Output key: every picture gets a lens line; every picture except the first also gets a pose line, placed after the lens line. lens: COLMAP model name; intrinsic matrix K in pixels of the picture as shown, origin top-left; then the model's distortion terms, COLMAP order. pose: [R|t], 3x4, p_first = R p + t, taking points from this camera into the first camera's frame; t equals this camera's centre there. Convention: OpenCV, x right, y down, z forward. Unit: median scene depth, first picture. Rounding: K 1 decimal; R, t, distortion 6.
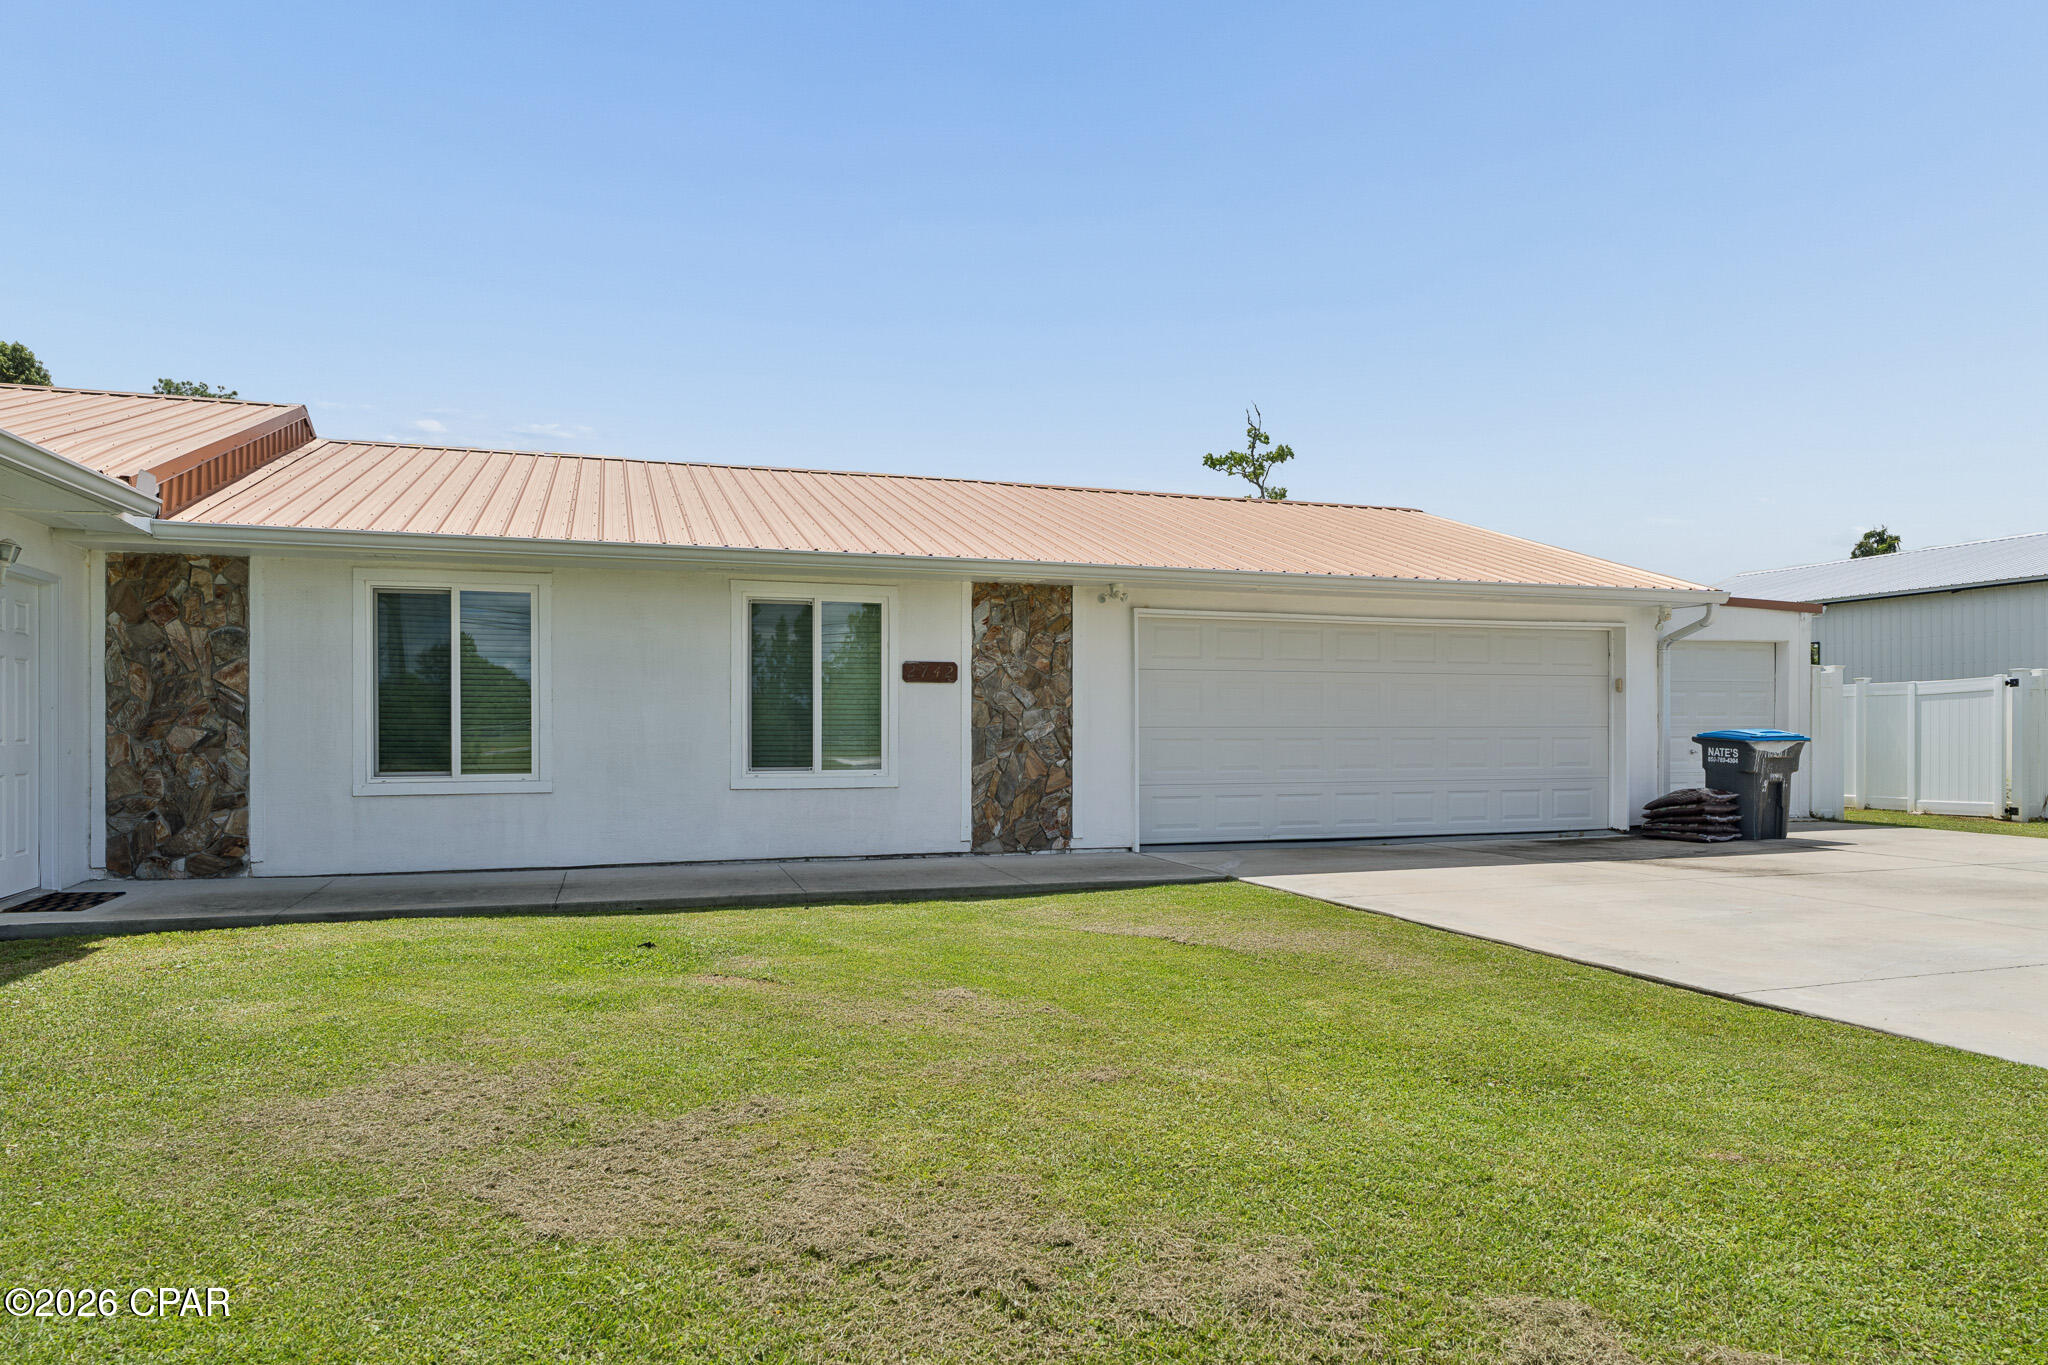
lens RADIAL K [[1263.0, 0, 1023.8], [0, 1263.0, 671.3], [0, 0, 1]] dist [0.002097, -0.000543]
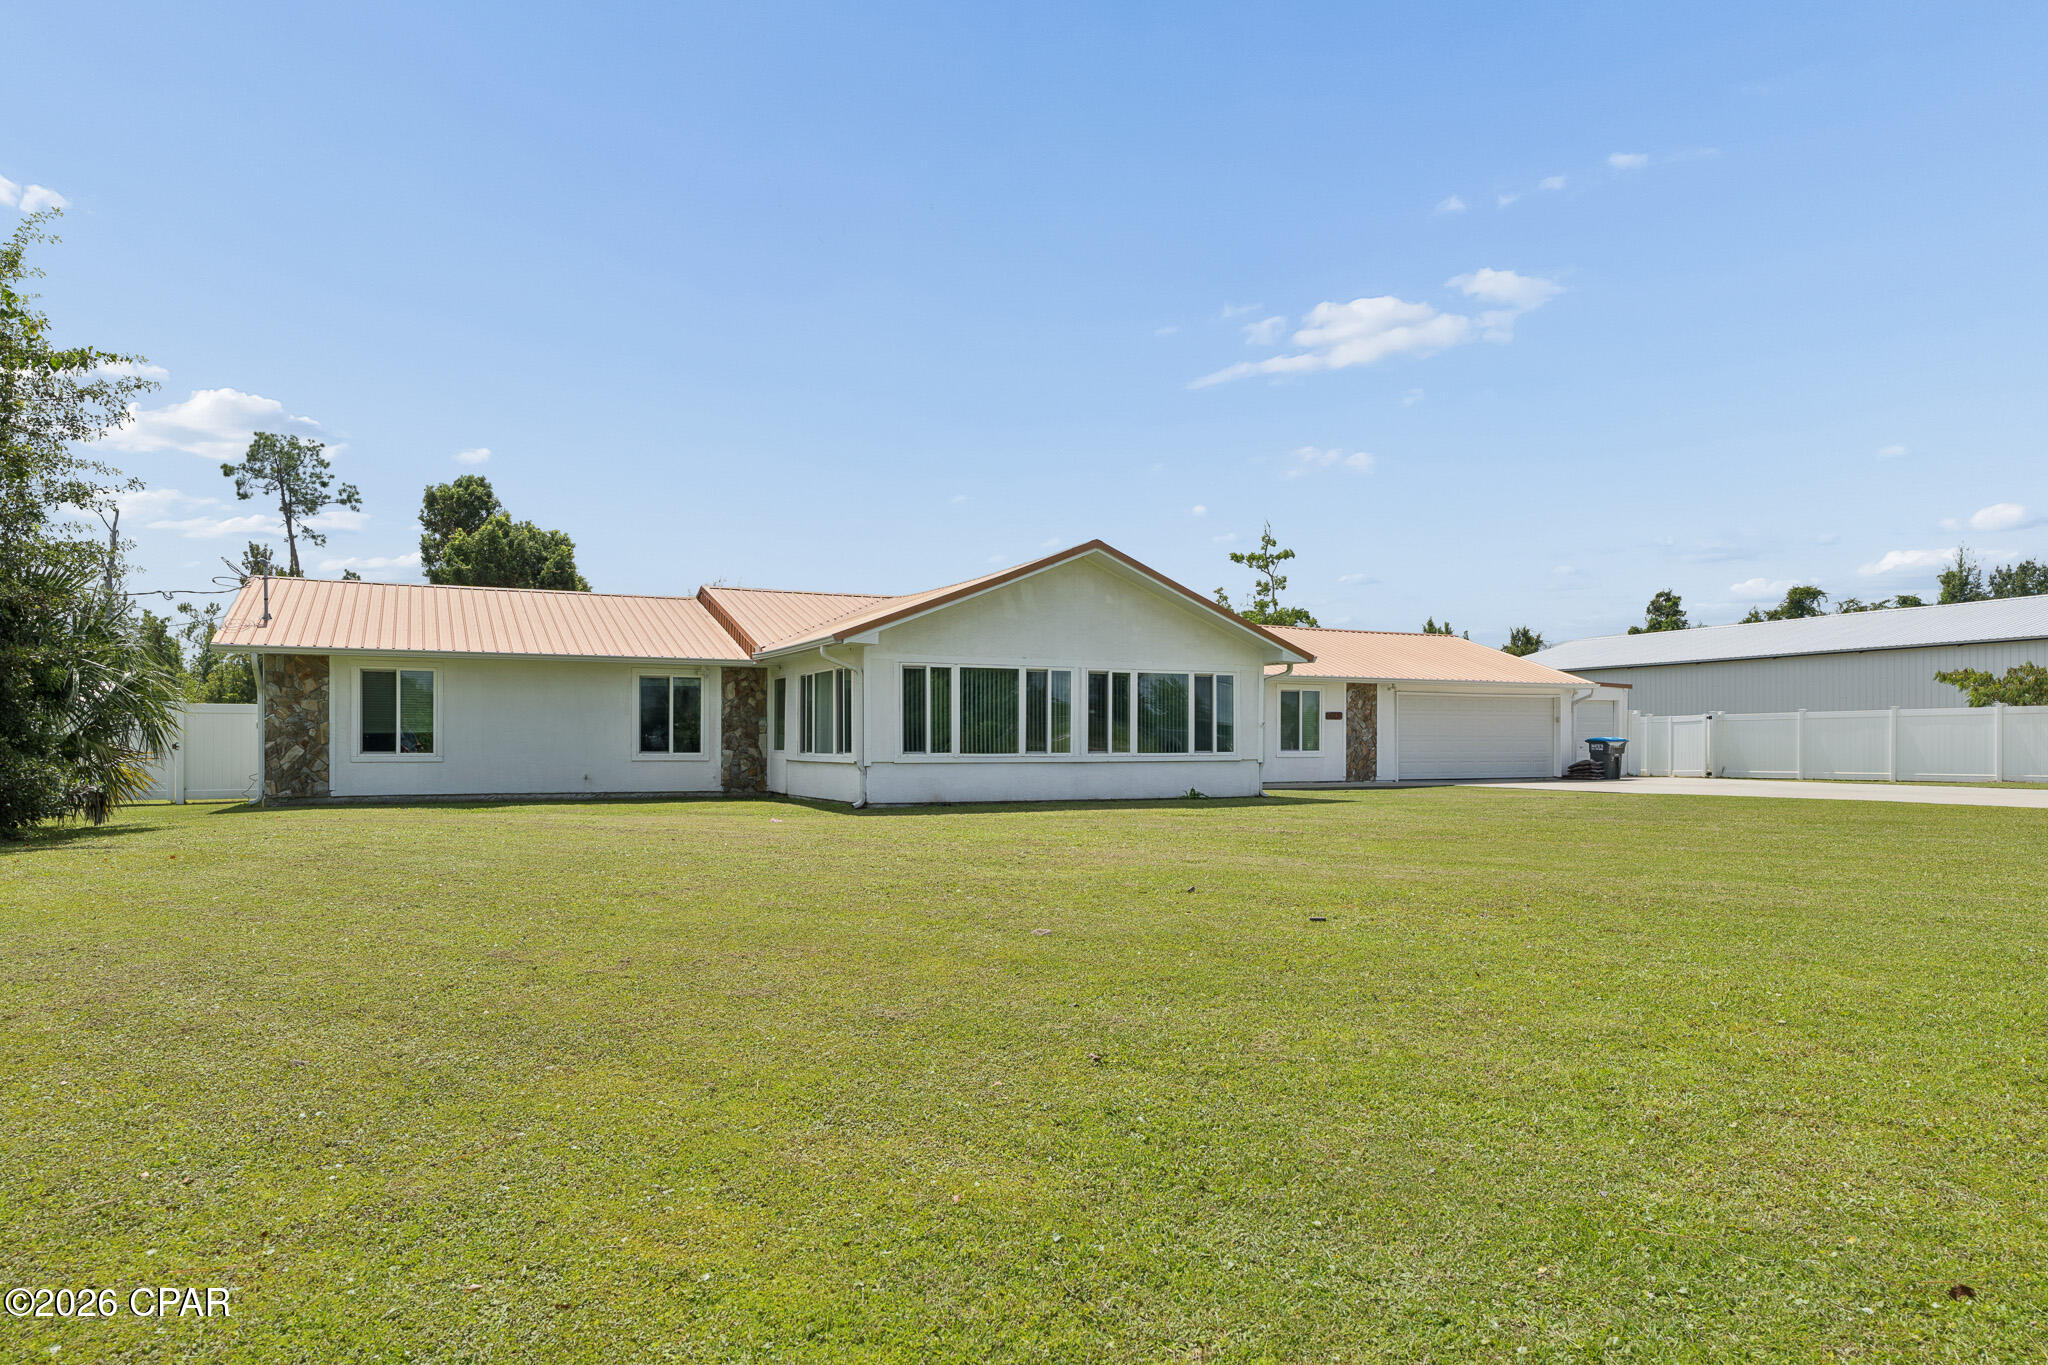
lens RADIAL K [[1263.0, 0, 1024.8], [0, 1263.0, 684.6], [0, 0, 1]] dist [0.002097, -0.000543]
pose [[0.992627, 0.004290, 0.121136, -0.912720], [-0.003906, 0.999987, -0.003410, -0.046858], [-0.121149, 0.002911, 0.992630, -1.407417]]
